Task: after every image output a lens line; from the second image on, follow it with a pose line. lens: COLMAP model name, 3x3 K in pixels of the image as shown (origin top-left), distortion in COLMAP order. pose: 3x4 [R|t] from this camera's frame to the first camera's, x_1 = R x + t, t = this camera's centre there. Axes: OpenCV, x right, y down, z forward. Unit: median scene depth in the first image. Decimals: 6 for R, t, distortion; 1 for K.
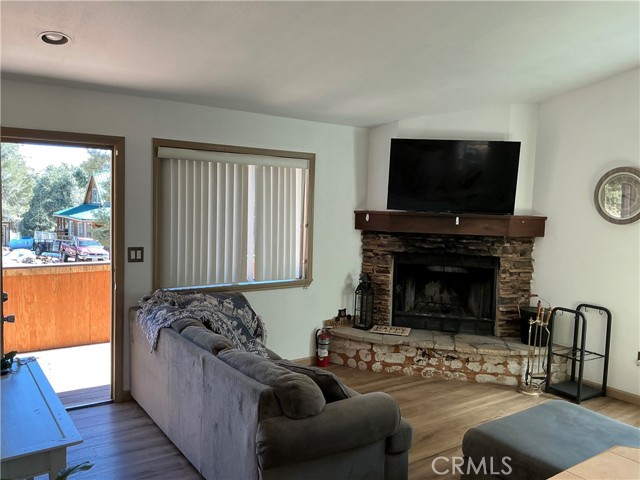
lens RADIAL K [[527.5, 0, 320.0], [0, 527.5, 240.0], [0, 0, 1]] dist [0.130882, -0.262049]
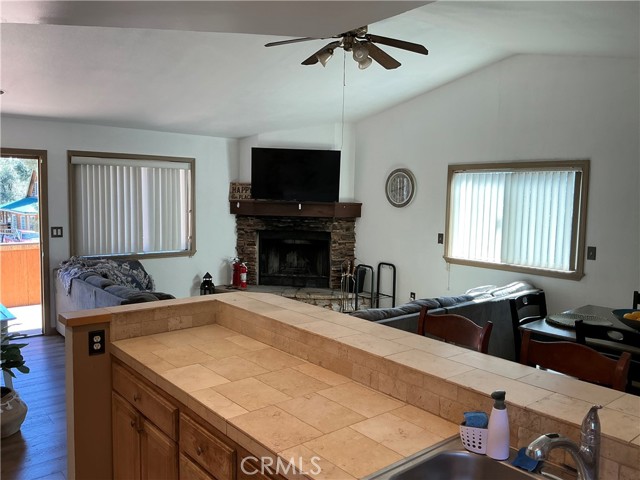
lens RADIAL K [[527.5, 0, 320.0], [0, 527.5, 240.0], [0, 0, 1]] dist [0.130882, -0.262049]
pose [[0.996361, -0.017261, 0.083467, 0.197097], [0.015776, 0.999706, 0.018421, 0.027781], [-0.083760, -0.017037, 0.996340, -0.406889]]
